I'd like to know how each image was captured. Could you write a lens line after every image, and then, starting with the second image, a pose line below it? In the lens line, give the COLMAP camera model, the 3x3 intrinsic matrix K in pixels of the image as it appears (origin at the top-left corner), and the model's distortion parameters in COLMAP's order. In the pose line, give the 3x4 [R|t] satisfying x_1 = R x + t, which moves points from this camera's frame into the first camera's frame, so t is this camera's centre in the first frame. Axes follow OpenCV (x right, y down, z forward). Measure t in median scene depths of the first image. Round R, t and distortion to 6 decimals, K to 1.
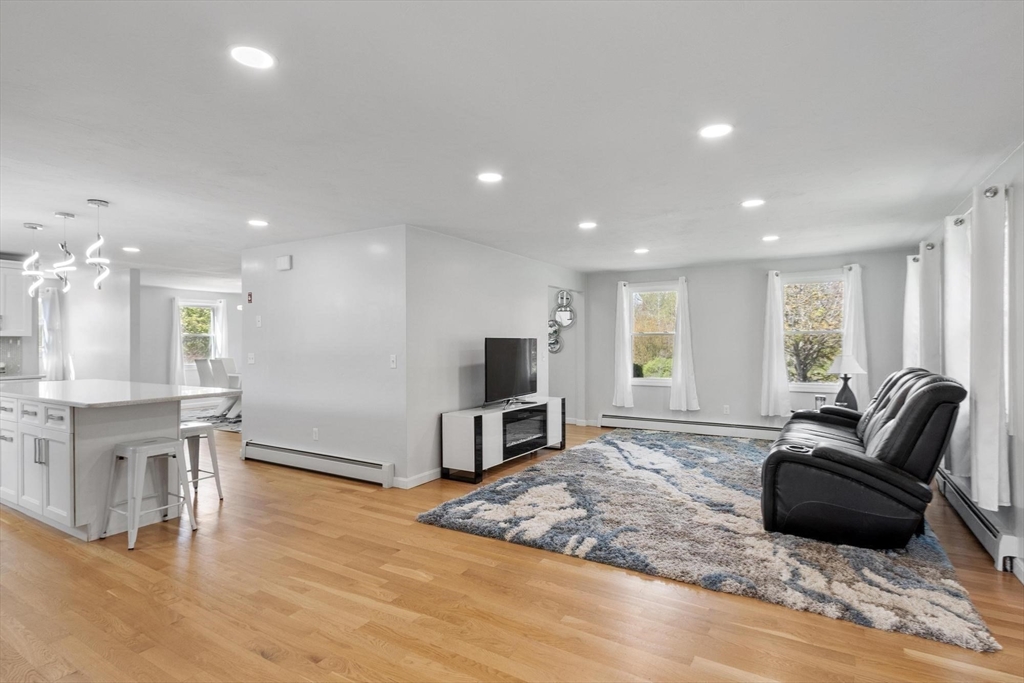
lens RADIAL K [[508.1, 0, 512.0], [0, 508.1, 341.5], [0, 0, 1]] dist [0.001537, 0.000487]
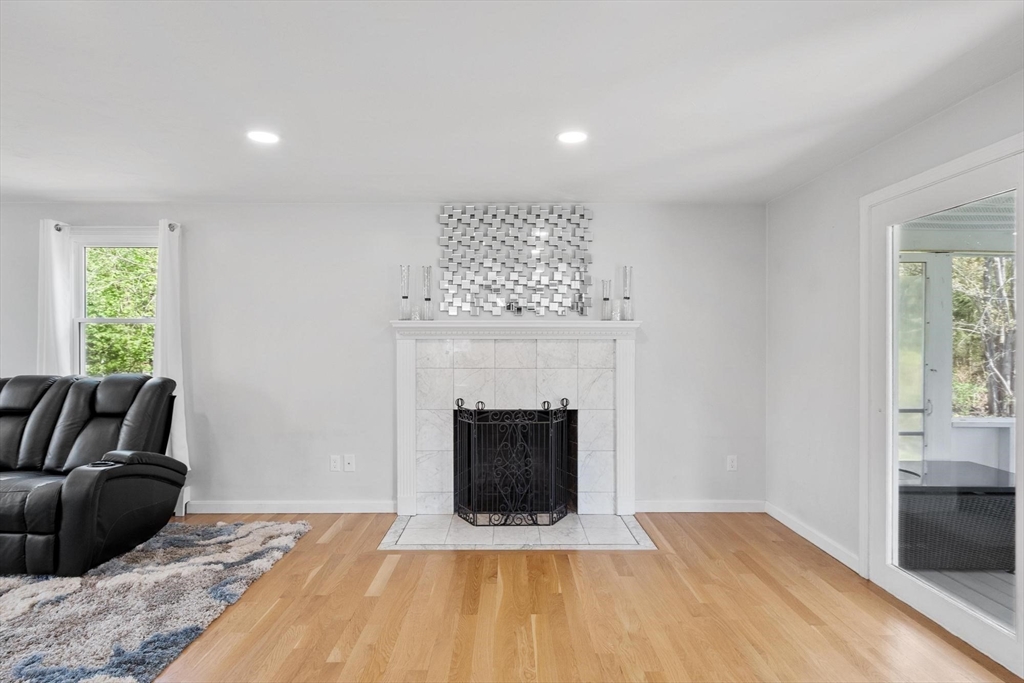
lens RADIAL K [[543.1, 0, 510.5], [0, 543.1, 346.0], [0, 0, 1]] dist [-0.004782, -0.000662]
pose [[-0.527047, 0.010552, 0.849771, -0.610146], [0.015799, 0.999872, -0.002618, 0.034333], [-0.849689, 0.012045, -0.527146, 0.954261]]
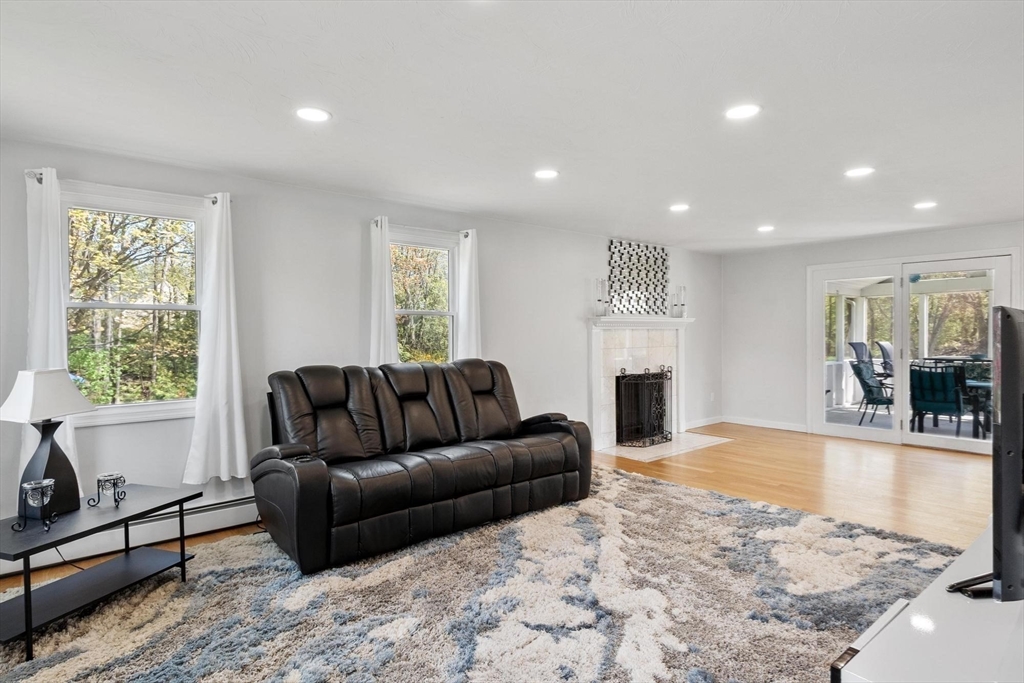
lens RADIAL K [[541.2, 0, 516.0], [0, 541.2, 346.3], [0, 0, 1]] dist [0.000139, -0.000278]
pose [[-0.945311, 0.003620, 0.326149, 0.281026], [0.017033, 0.999122, 0.038278, -0.007162], [-0.325724, 0.041740, -0.944543, 2.354373]]
